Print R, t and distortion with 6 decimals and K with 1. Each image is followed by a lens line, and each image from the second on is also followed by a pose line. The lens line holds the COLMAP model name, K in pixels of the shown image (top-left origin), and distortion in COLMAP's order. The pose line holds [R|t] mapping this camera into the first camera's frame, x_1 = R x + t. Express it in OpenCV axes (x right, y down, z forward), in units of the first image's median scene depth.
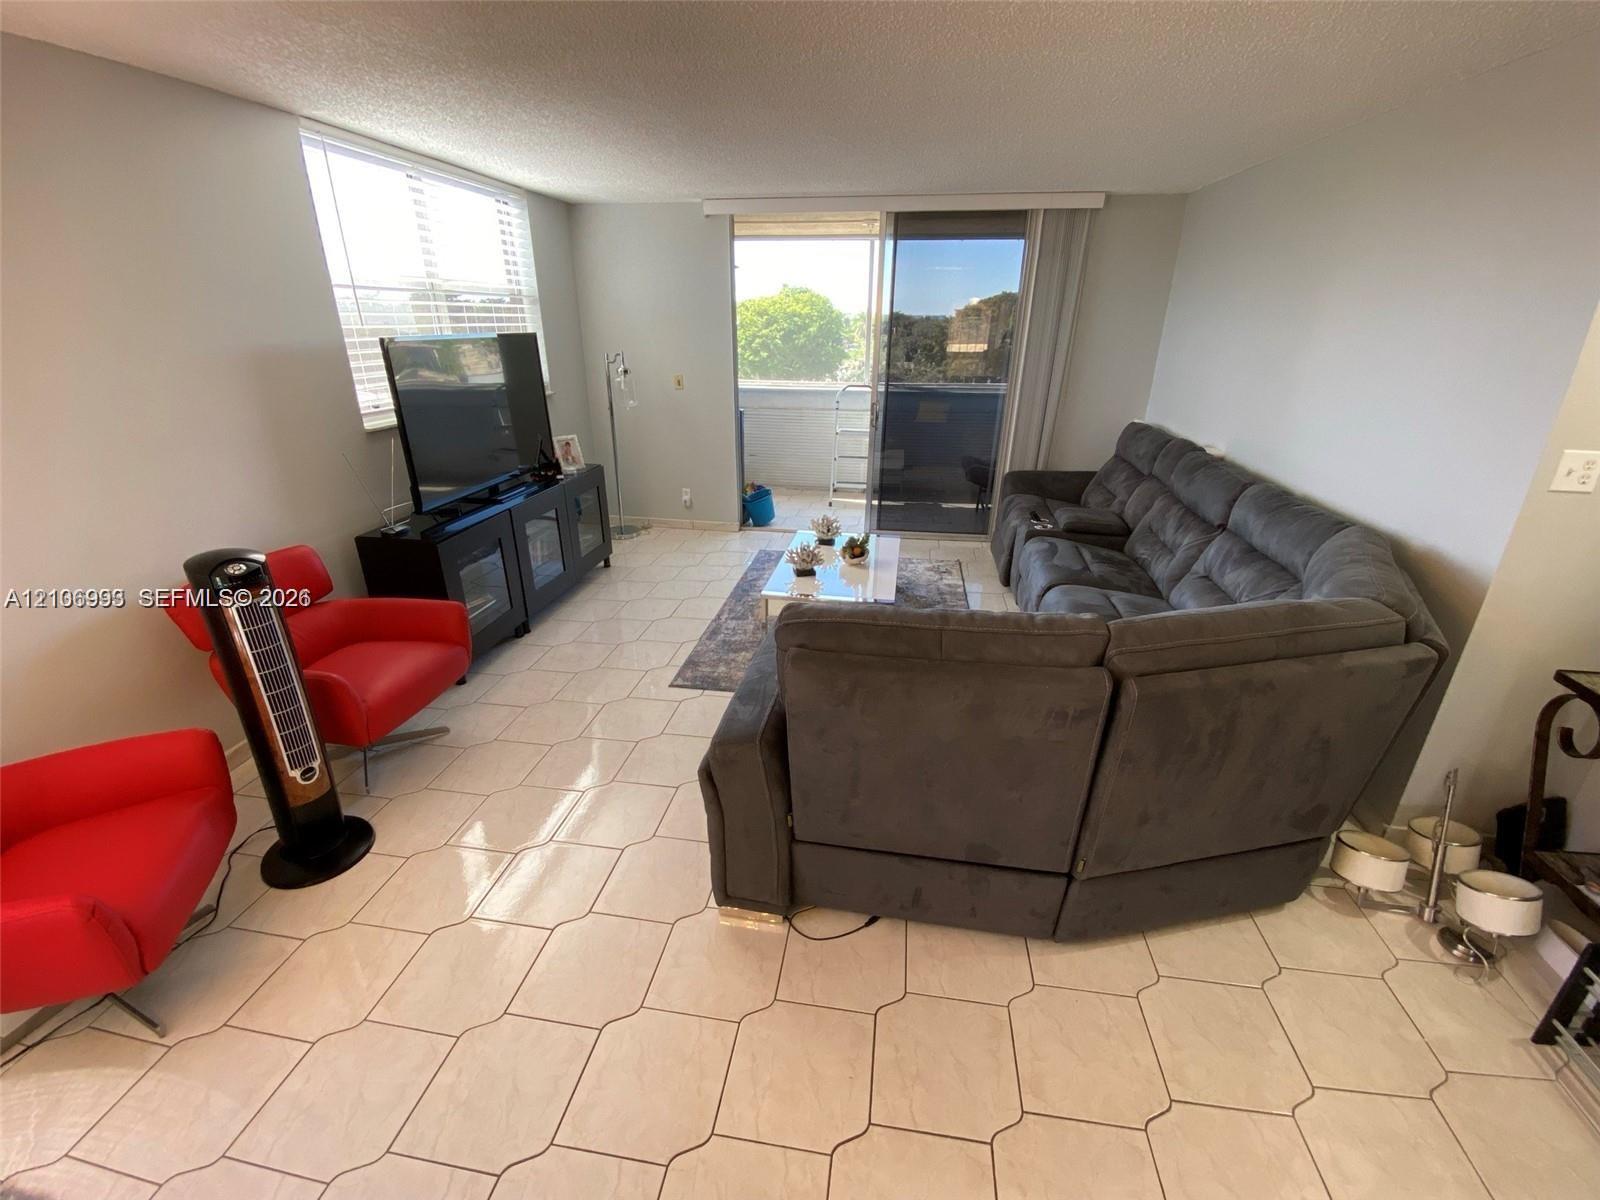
lens RADIAL K [[674.3, 0, 798.4], [0, 674.3, 606.3], [0, 0, 1]] dist [0.049260, -0.040759]
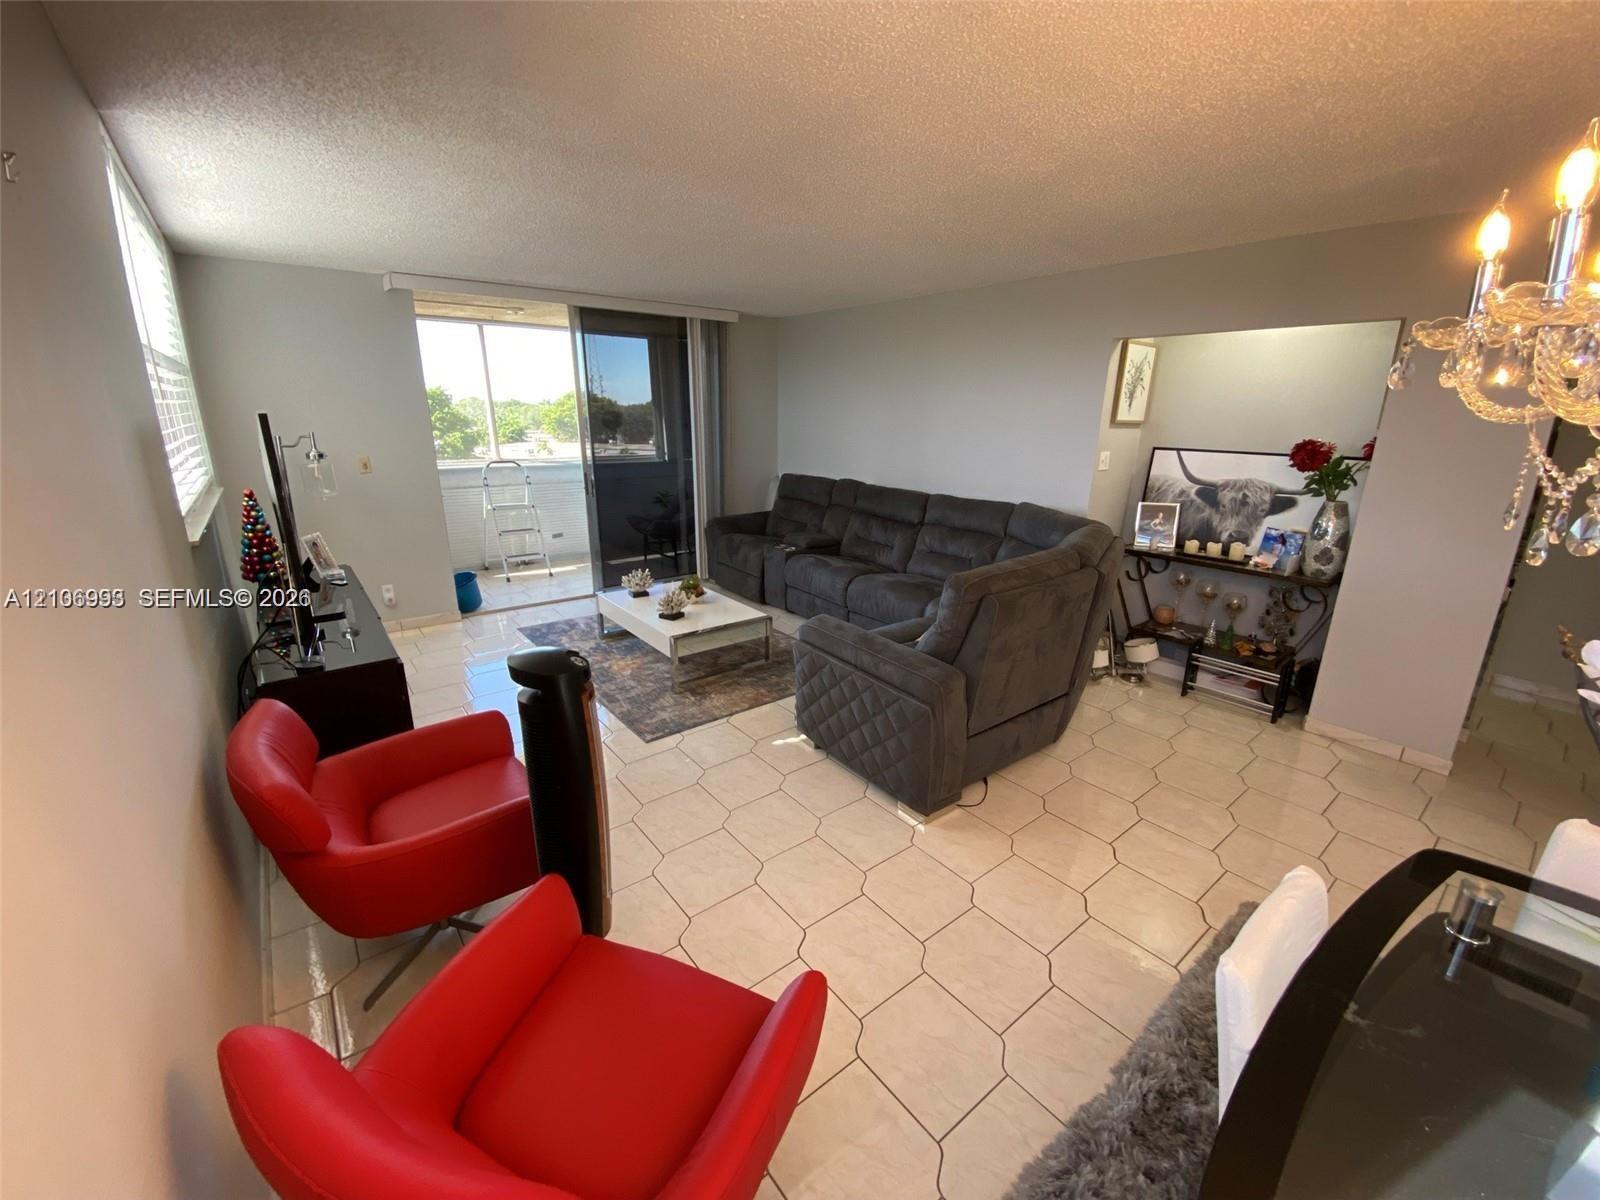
lens RADIAL K [[650.9, 0, 800.0], [0, 650.9, 600.0], [0, 0, 1]] dist [-0.001027, -0.000095]
pose [[0.680368, -0.203666, 0.704002, -0.496909], [0.277784, 0.960597, 0.009441, -0.023763], [-0.678185, 0.189137, 0.710135, 0.079478]]
